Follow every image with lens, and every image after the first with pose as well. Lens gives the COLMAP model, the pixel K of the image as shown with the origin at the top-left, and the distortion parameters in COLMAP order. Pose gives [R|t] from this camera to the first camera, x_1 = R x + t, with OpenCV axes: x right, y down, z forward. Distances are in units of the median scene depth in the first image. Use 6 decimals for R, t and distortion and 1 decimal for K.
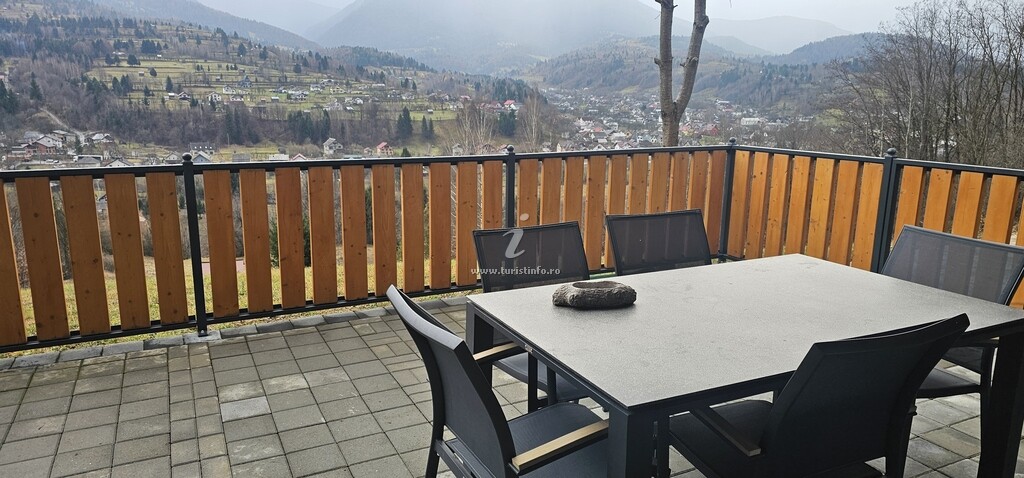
lens RADIAL K [[685.9, 0, 515.3], [0, 685.9, 239.1], [0, 0, 1]] dist [0.053318, -0.000060]
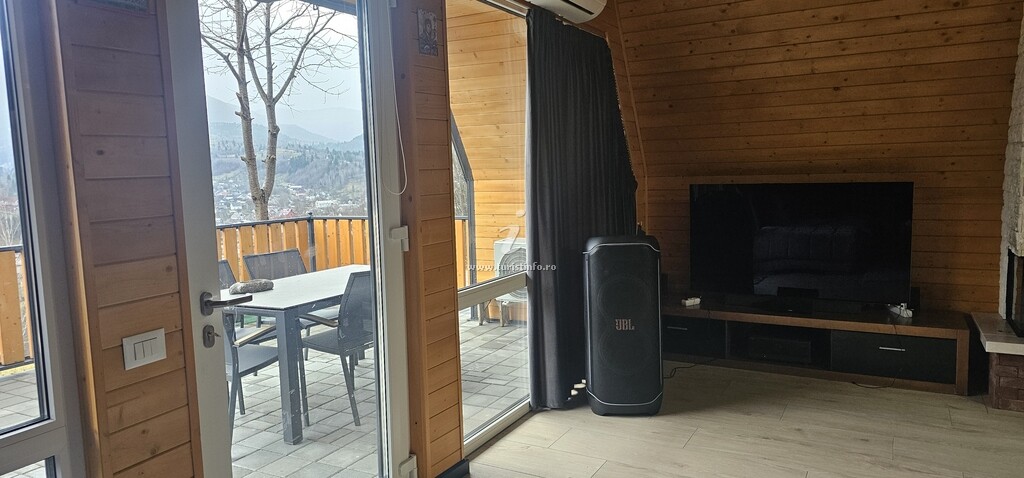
lens RADIAL K [[685.9, 0, 517.5], [0, 685.9, 238.6], [0, 0, 1]] dist [0.053318, -0.000060]
pose [[0.825341, -0.090632, 0.557314, -0.106870], [0.157000, 0.984946, -0.072330, 0.064630], [-0.542369, 0.147195, 0.827146, -0.331001]]
